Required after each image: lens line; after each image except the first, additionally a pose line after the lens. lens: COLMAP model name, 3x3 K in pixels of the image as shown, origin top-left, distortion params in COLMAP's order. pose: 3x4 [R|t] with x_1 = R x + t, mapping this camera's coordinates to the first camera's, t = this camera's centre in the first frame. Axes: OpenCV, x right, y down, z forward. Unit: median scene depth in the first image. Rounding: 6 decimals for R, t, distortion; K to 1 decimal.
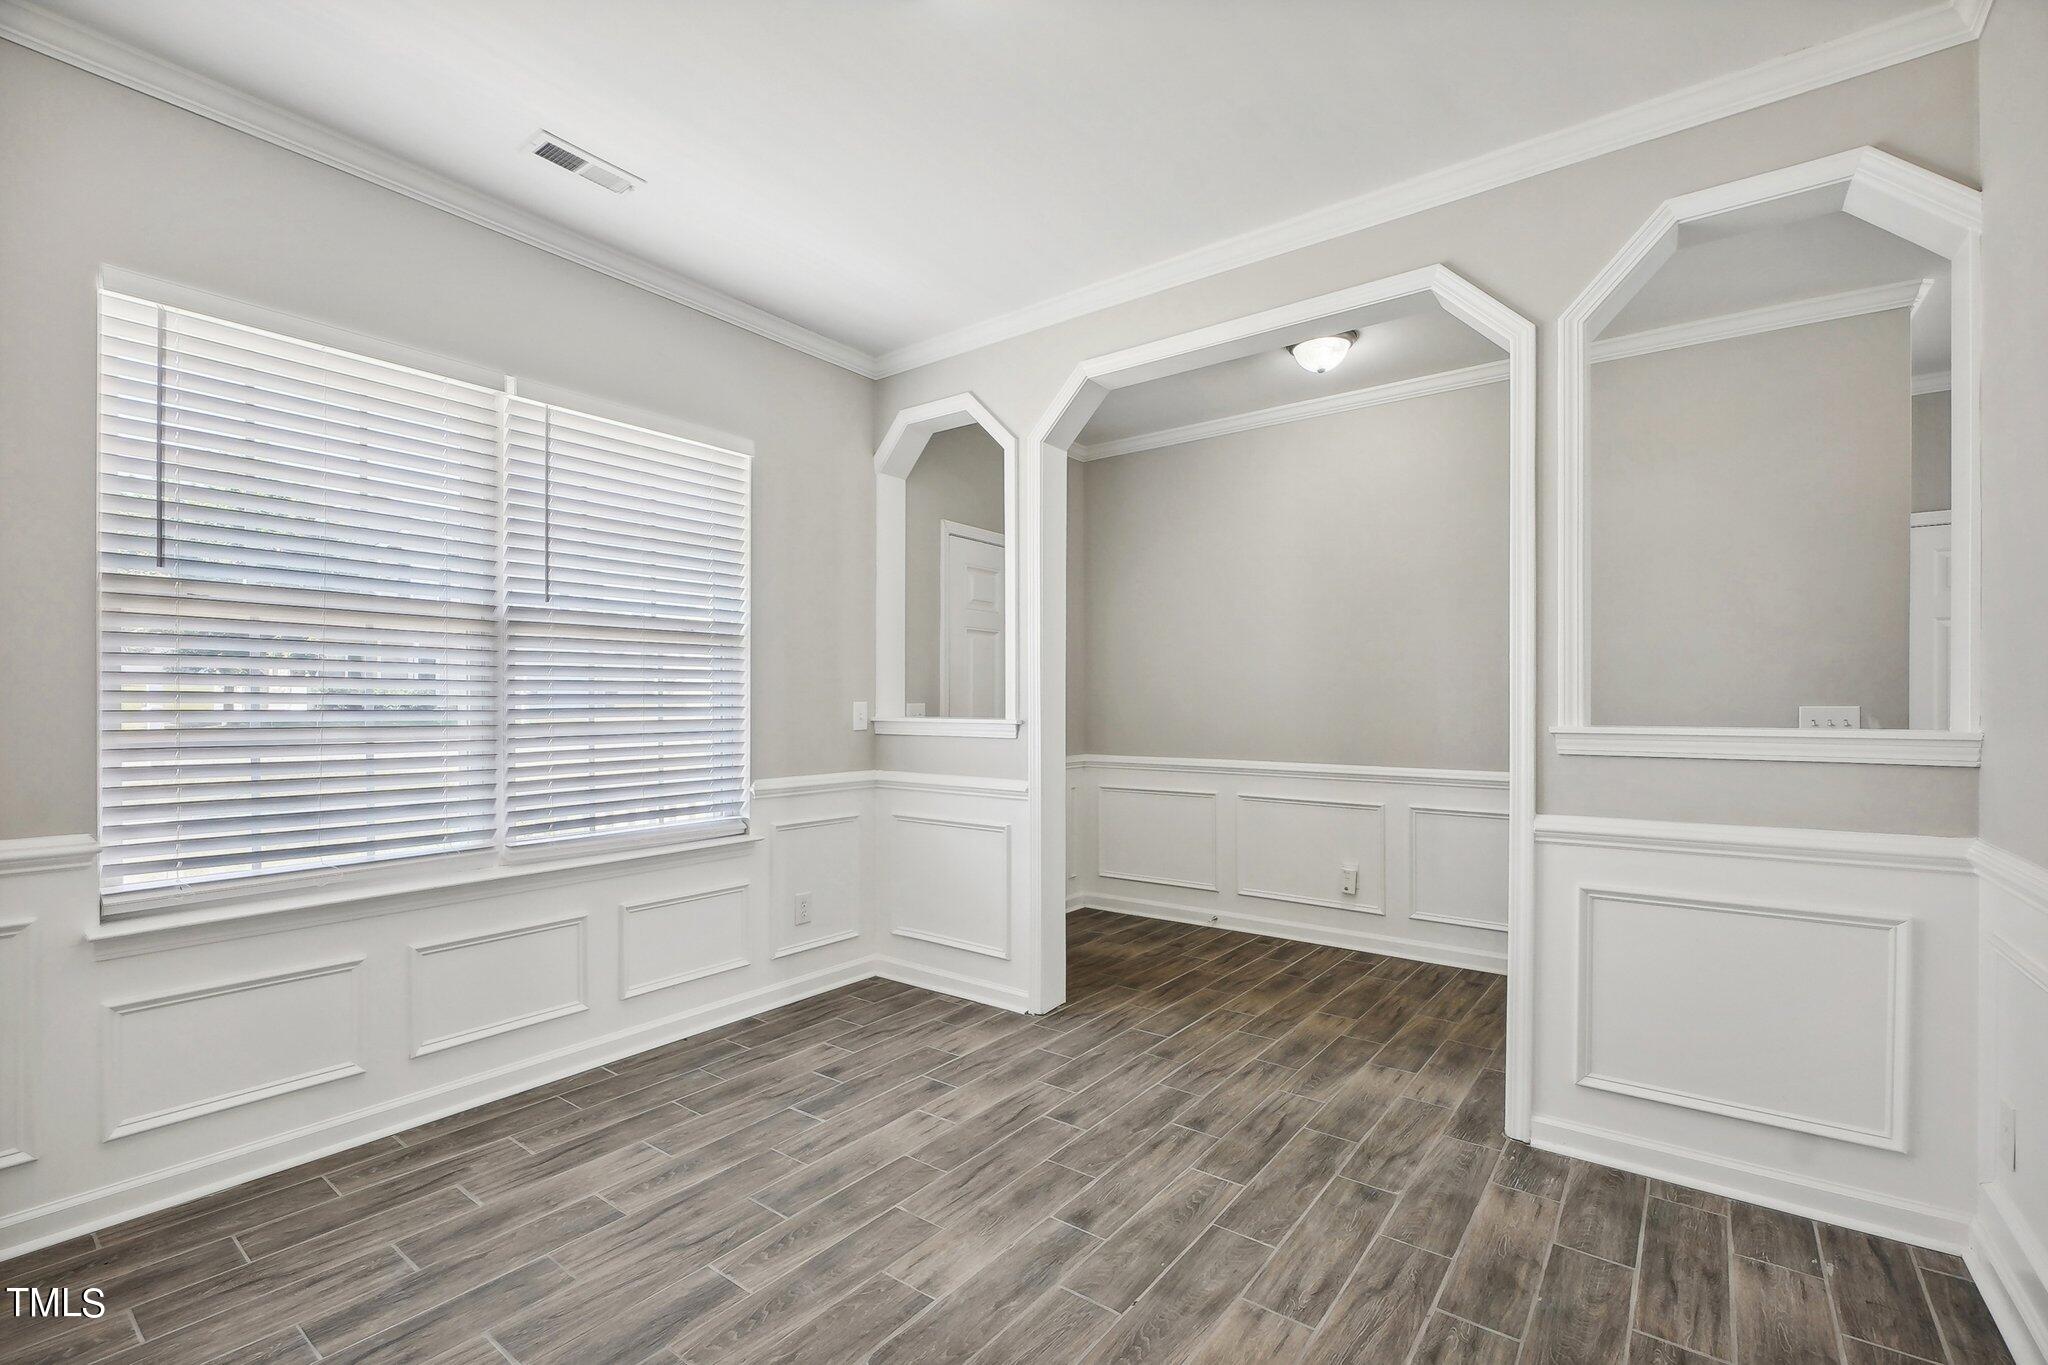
lens RADIAL K [[912.7, 0, 1022.5], [0, 912.7, 696.6], [0, 0, 1]] dist [0.004080, -0.001986]
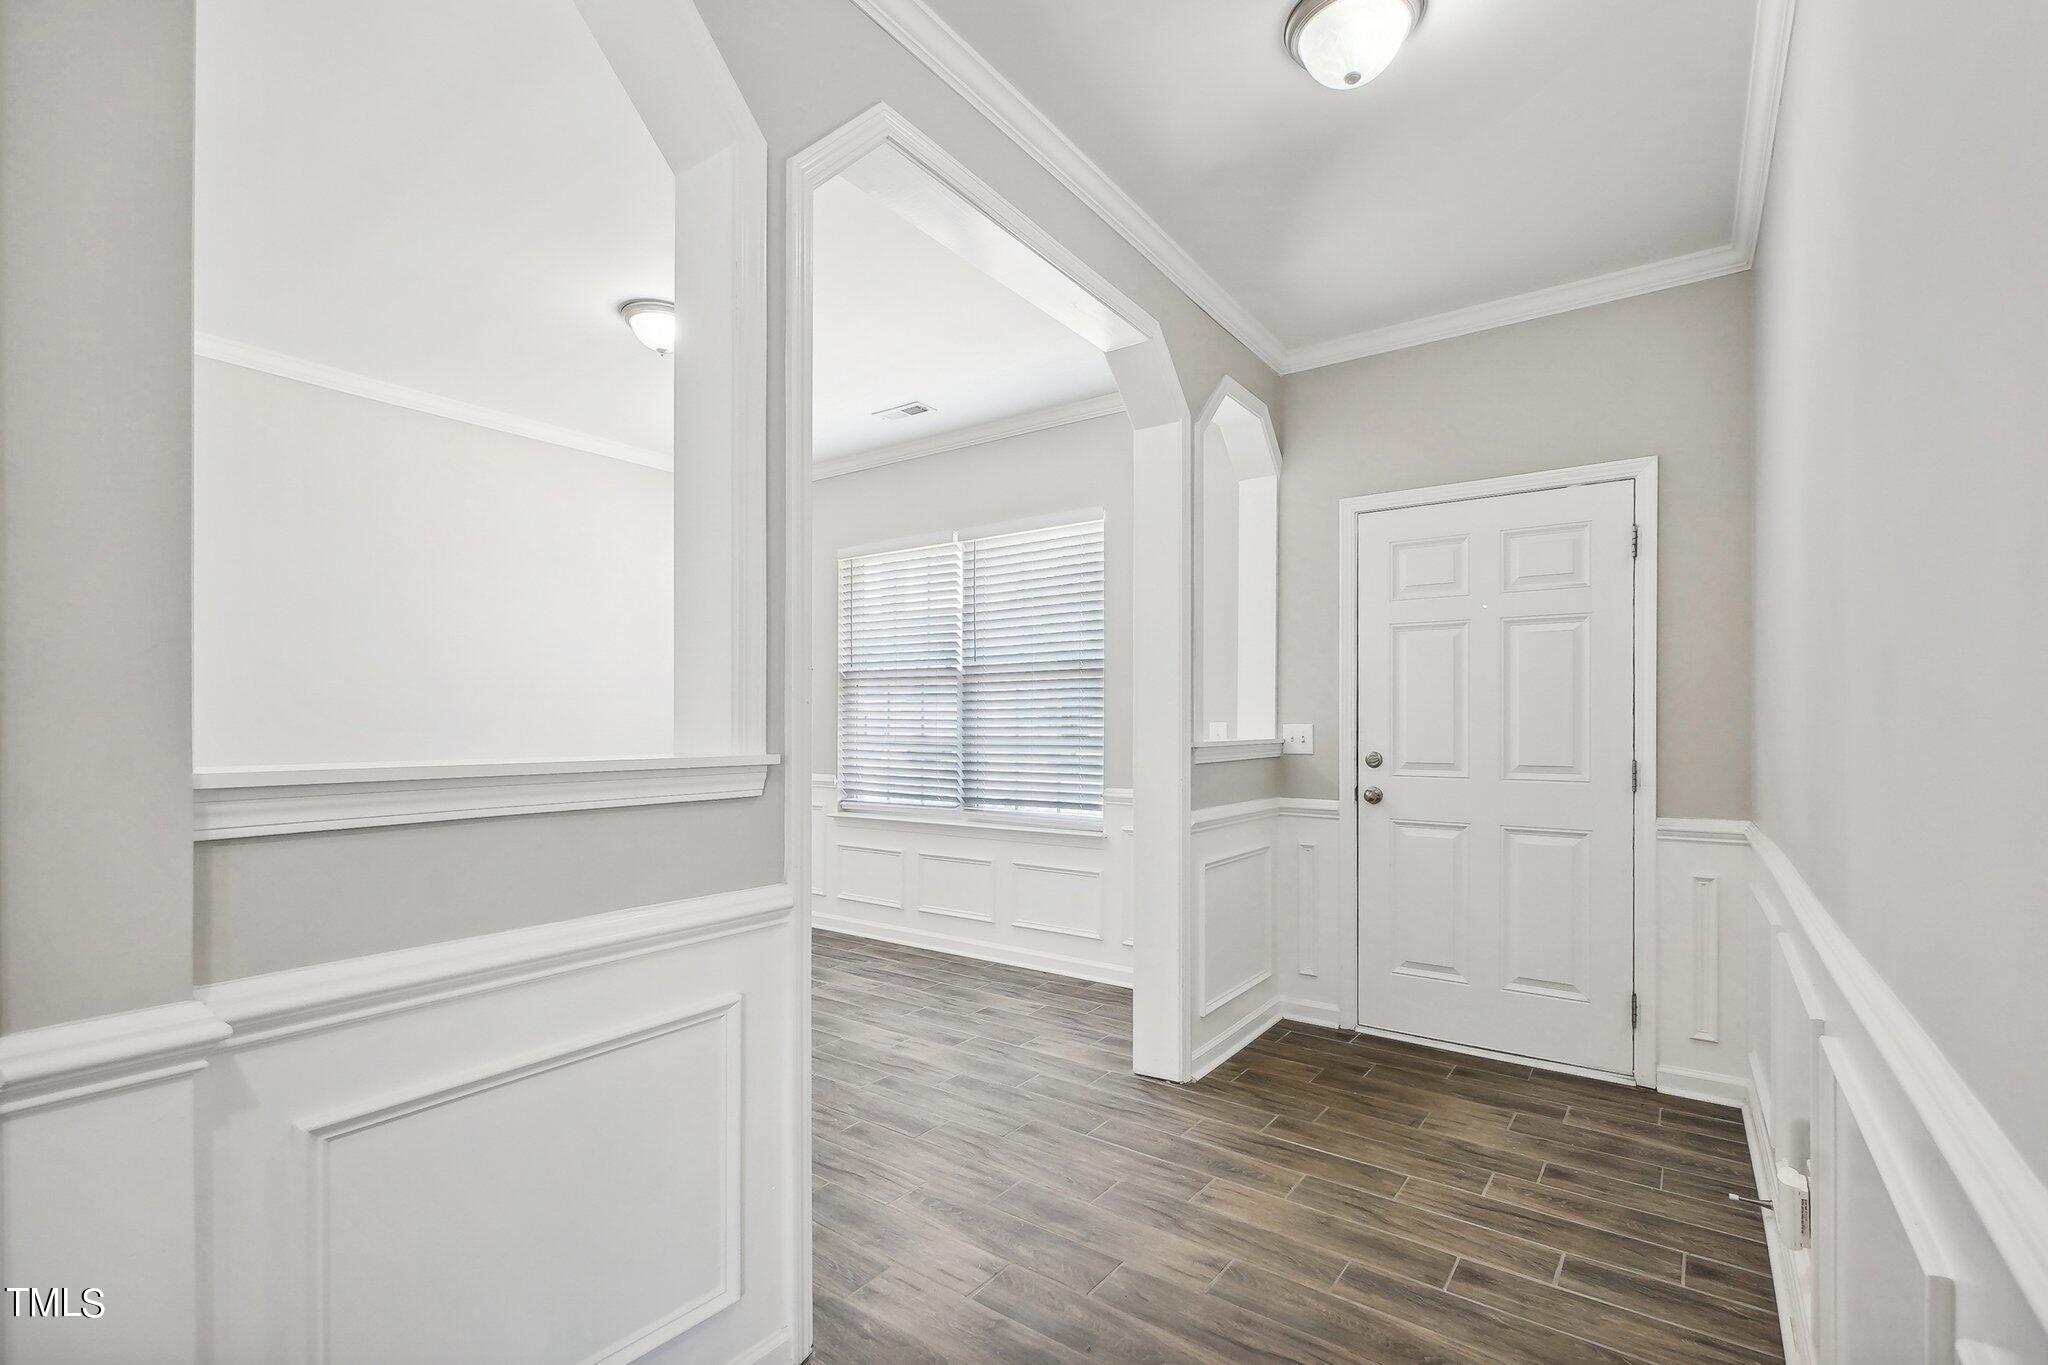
lens RADIAL K [[912.7, 0, 1005.8], [0, 912.7, 721.5], [0, 0, 1]] dist [0.004080, -0.001986]
pose [[0.008678, -0.003439, -0.999956, 1.065980], [0.006508, 0.999973, -0.003383, 0.008705], [0.999941, -0.006478, 0.008700, 1.012507]]
